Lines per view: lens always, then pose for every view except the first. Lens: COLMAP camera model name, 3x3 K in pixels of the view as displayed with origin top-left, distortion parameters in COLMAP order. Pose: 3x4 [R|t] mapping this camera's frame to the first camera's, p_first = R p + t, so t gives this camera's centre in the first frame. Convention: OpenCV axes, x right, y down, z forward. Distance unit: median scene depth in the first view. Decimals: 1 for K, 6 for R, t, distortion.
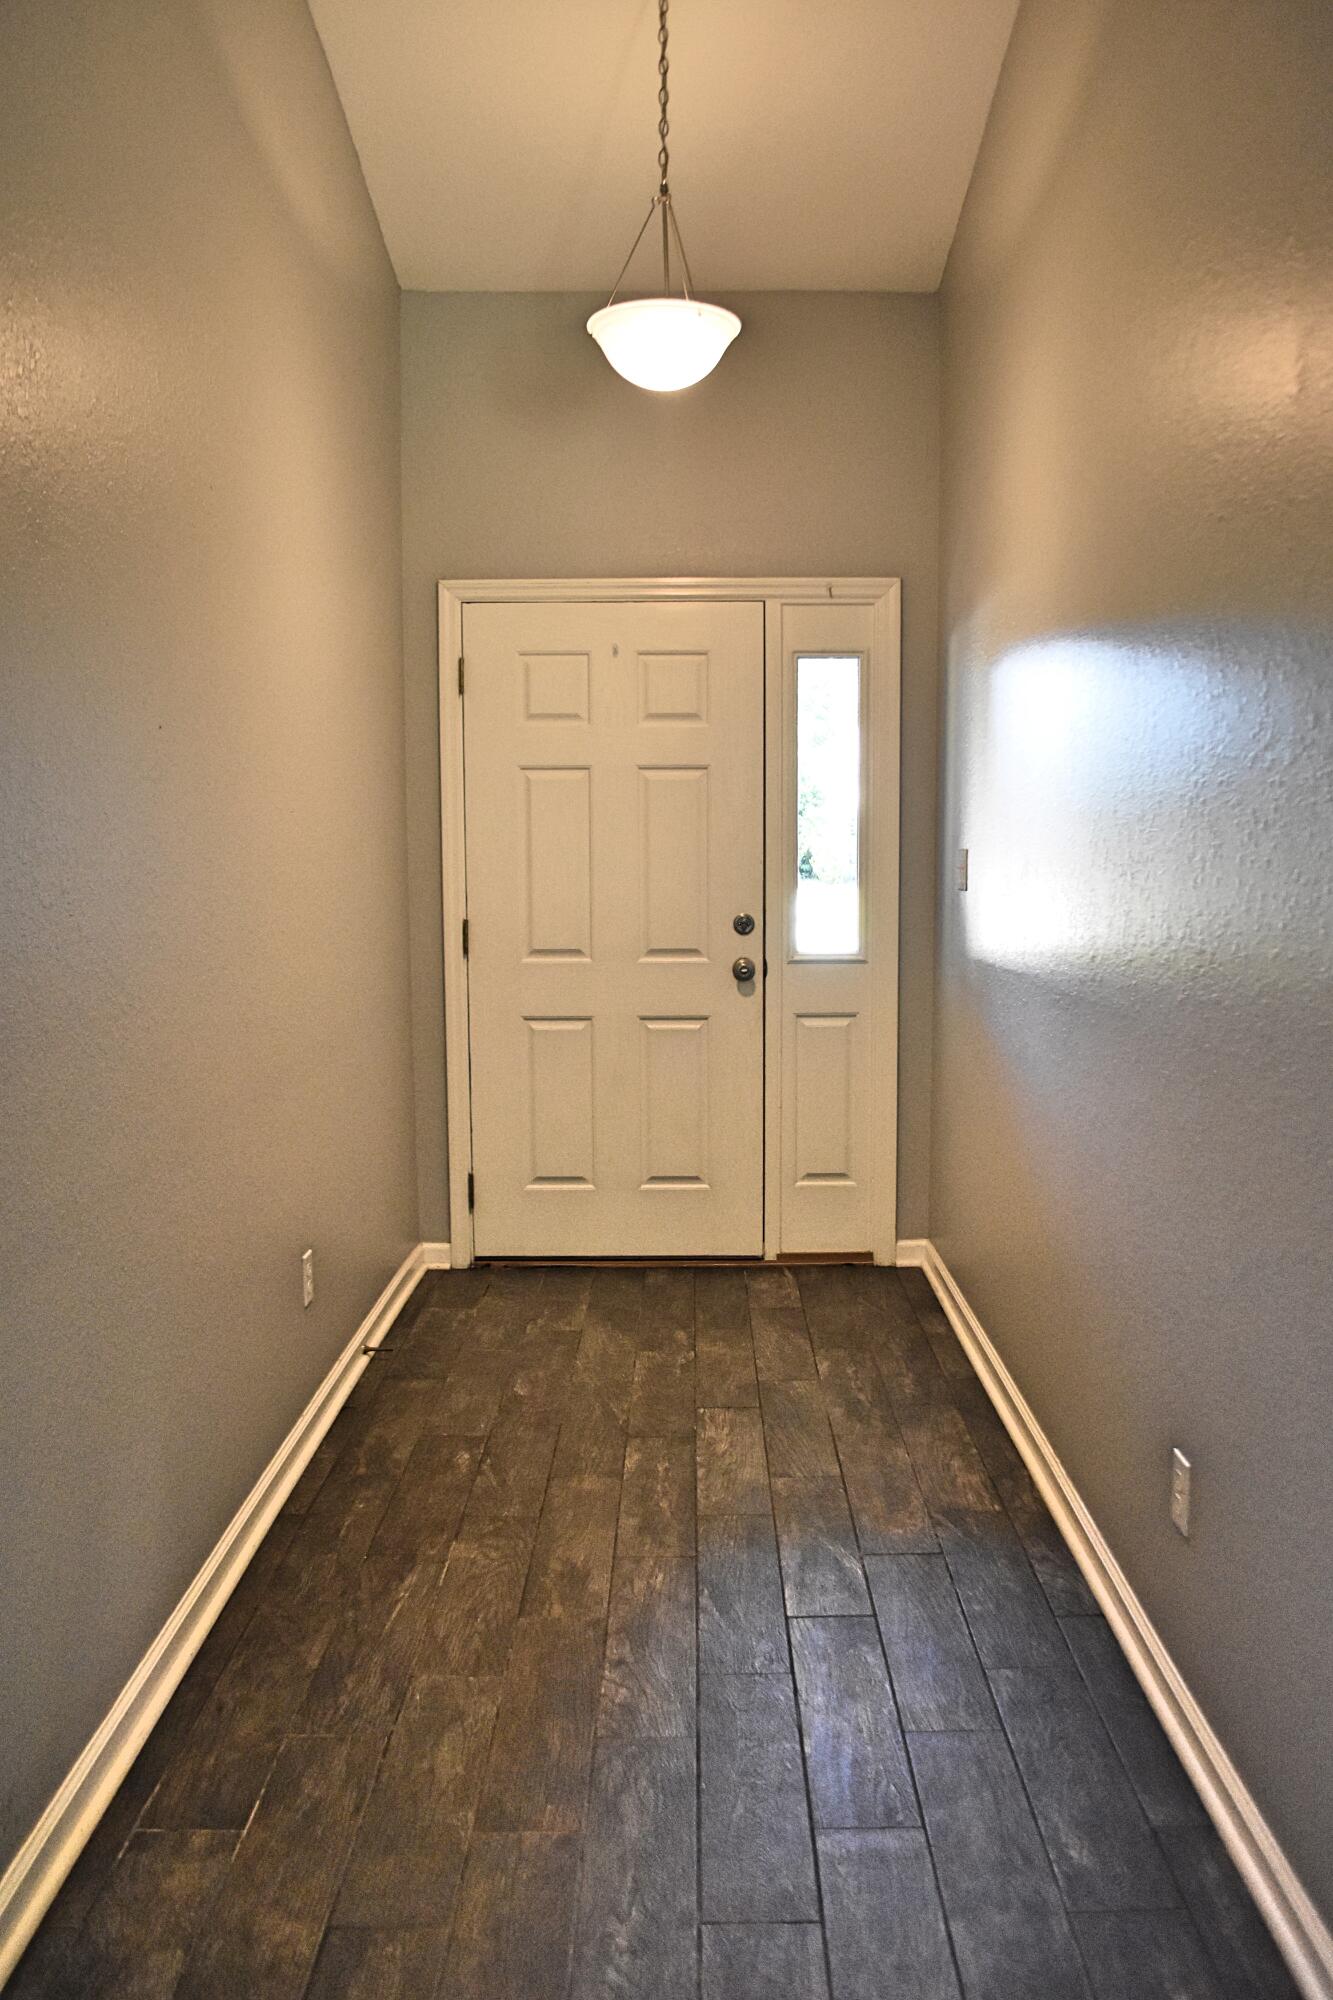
lens RADIAL K [[1590.9, 0, 695.7], [0, 1590.9, 1003.0], [0, 0, 1]] dist [-0.078074, 0.007422]
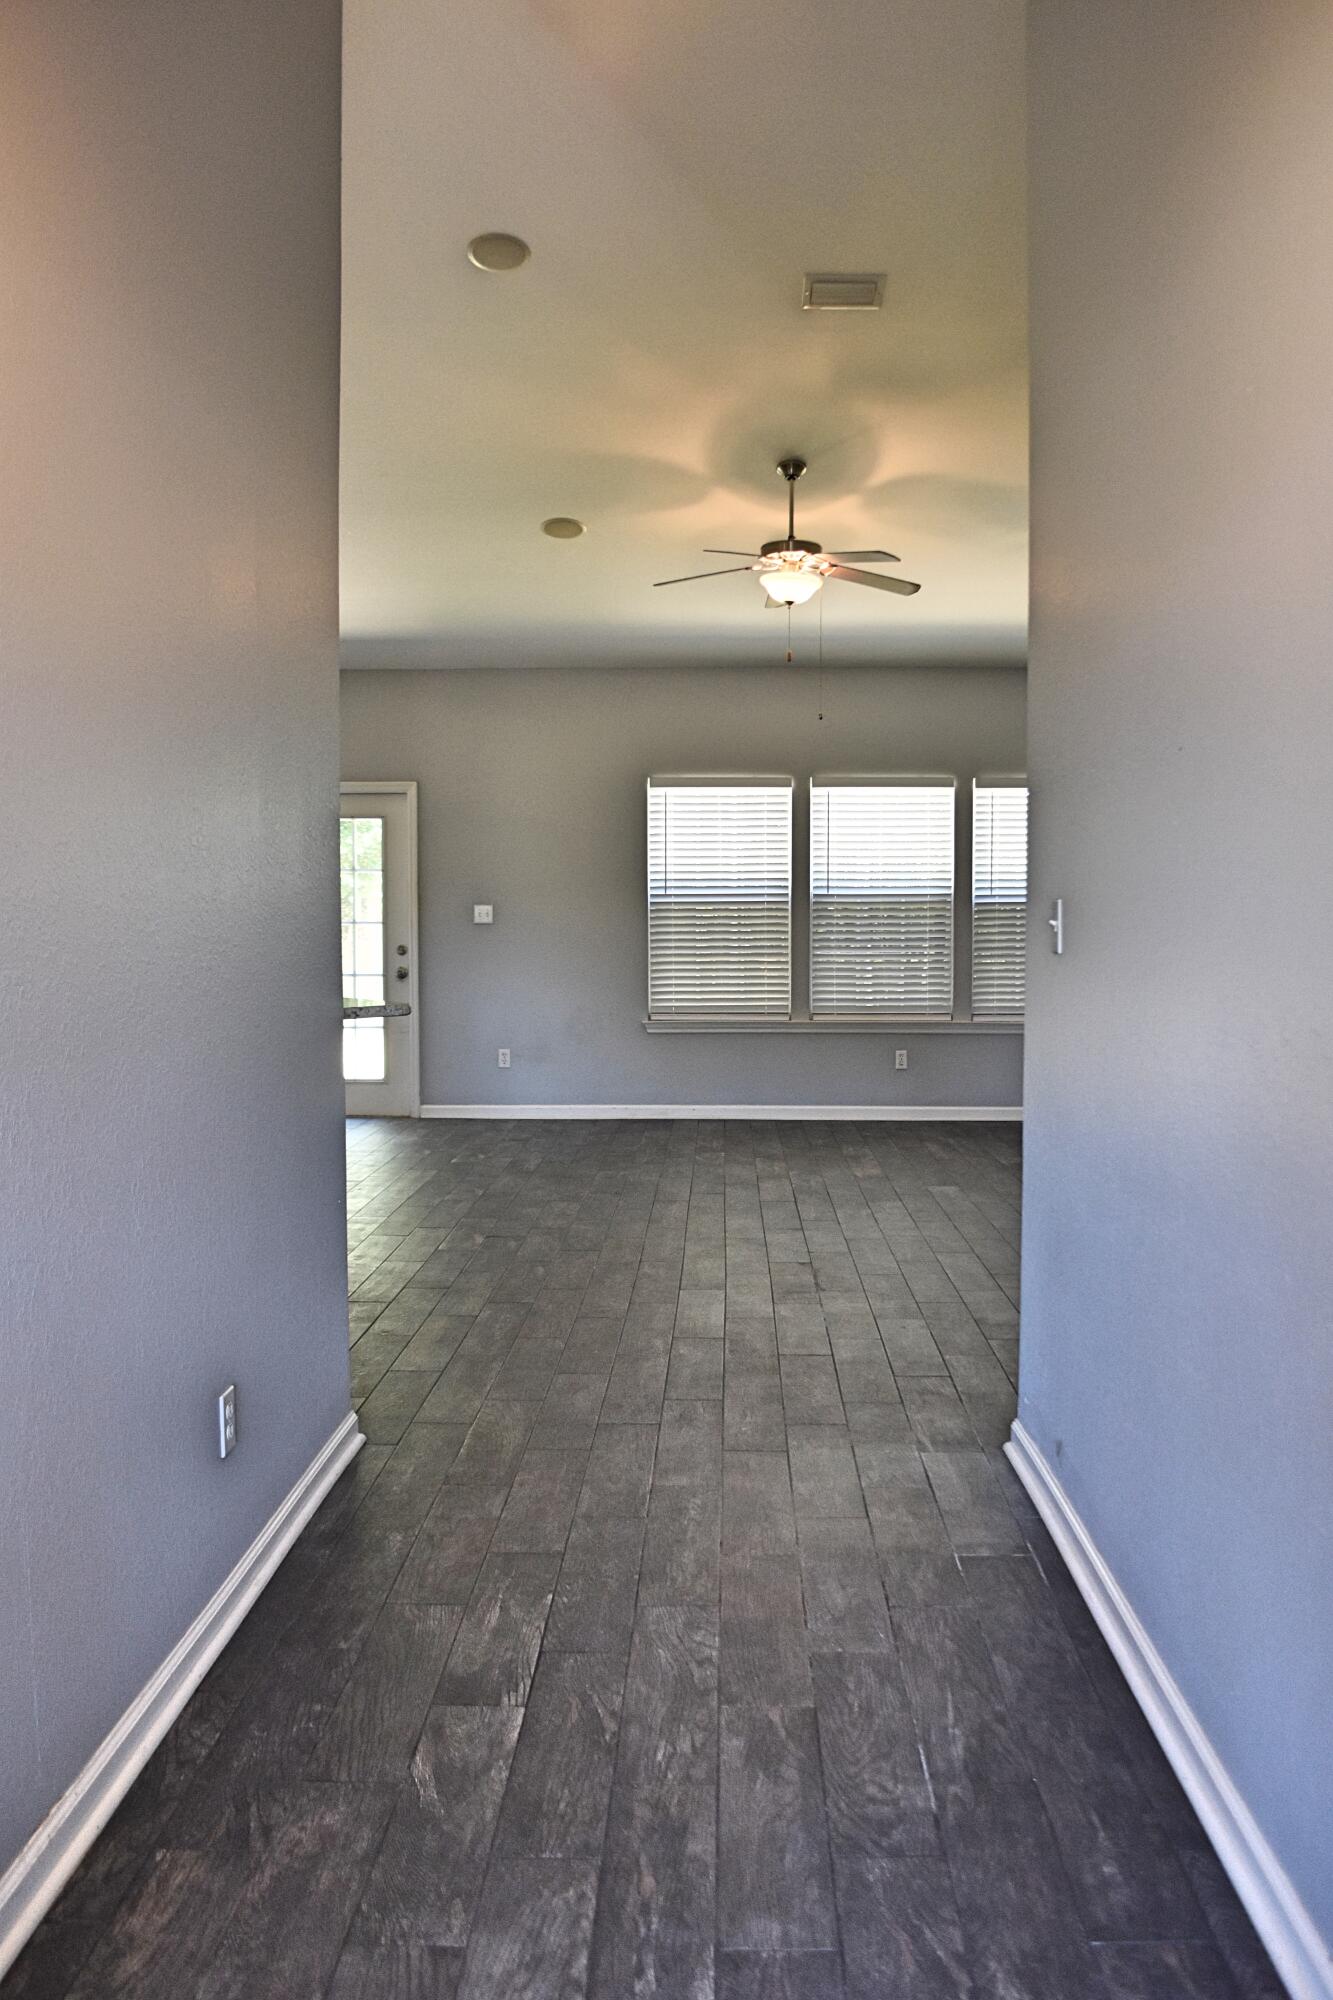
lens RADIAL K [[1590.9, 0, 695.7], [0, 1590.9, 1003.0], [0, 0, 1]] dist [-0.078074, 0.007422]
pose [[-0.999731, 0.006300, 0.022324, -0.060799], [0.010047, 0.985054, 0.171955, -0.164498], [-0.020908, 0.172133, -0.984852, 1.701742]]
